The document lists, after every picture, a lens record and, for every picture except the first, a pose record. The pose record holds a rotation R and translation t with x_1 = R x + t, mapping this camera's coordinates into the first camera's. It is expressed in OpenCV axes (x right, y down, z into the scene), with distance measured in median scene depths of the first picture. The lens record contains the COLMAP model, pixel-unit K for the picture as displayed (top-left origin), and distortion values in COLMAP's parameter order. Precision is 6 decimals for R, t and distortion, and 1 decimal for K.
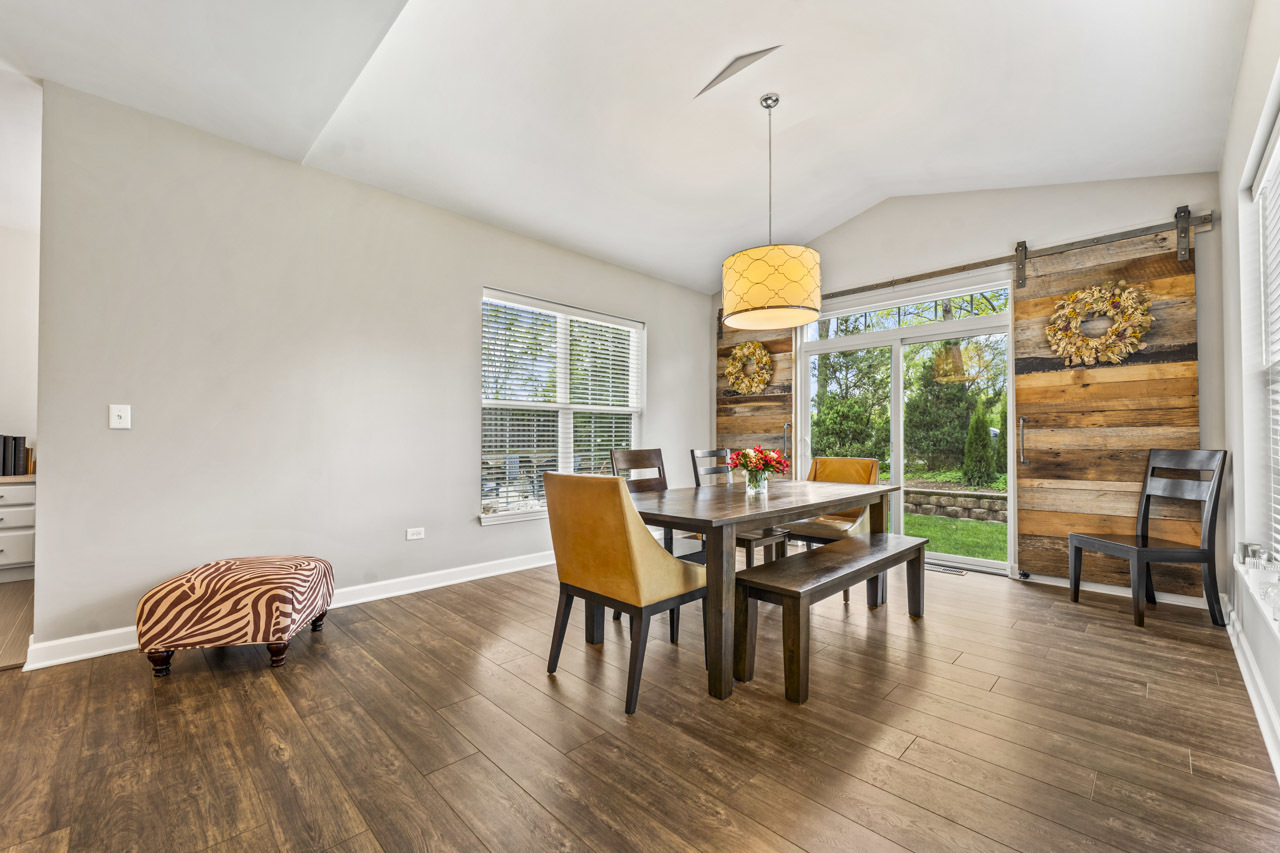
lens RADIAL K [[520.9, 0, 632.1], [0, 520.9, 431.9], [0, 0, 1]] dist [0.004289, -0.001394]
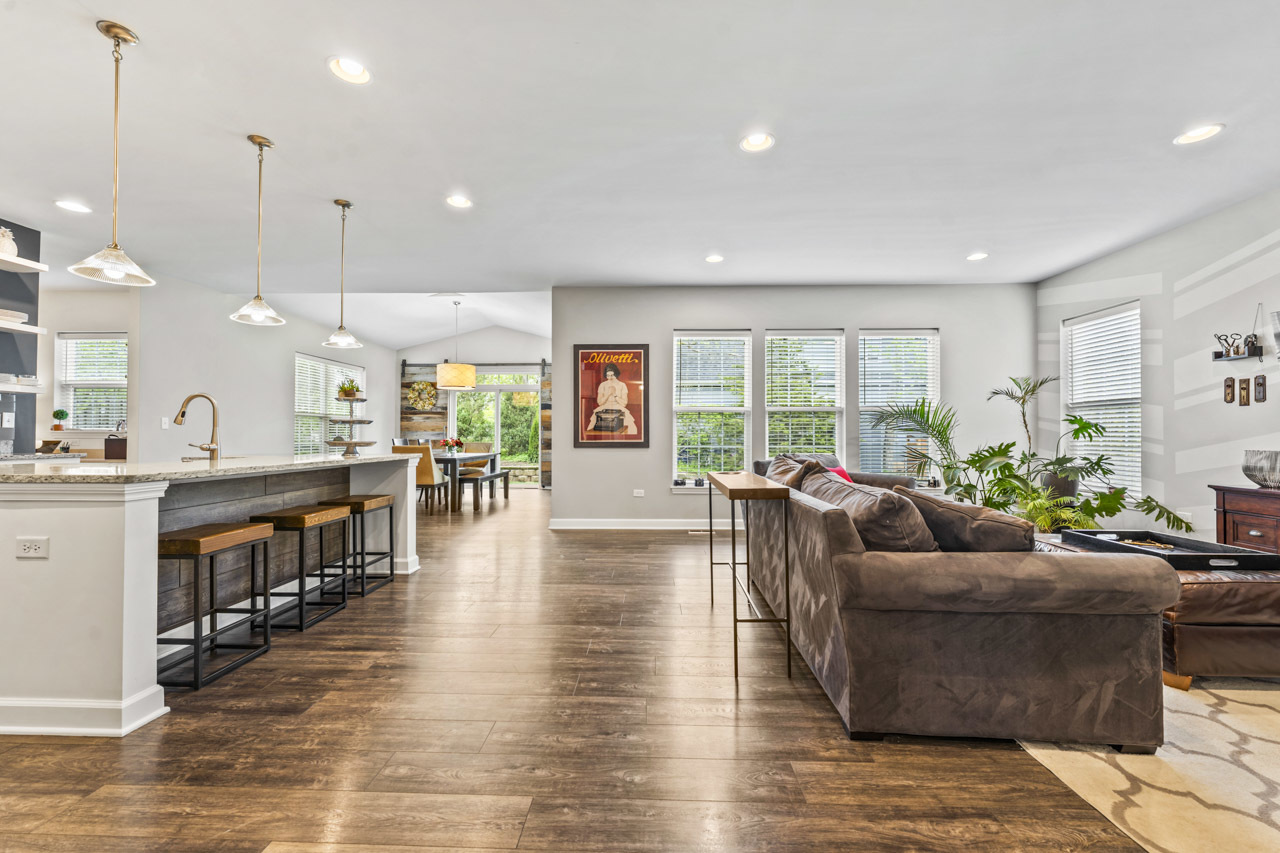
lens RADIAL K [[520.9, 0, 637.7], [0, 520.9, 428.6], [0, 0, 1]] dist [0.004289, -0.001394]
pose [[0.723171, 0.008455, 0.690617, -0.726443], [-0.010359, 0.999945, -0.001394, -0.018916], [-0.690591, -0.006146, 0.723219, -1.243741]]
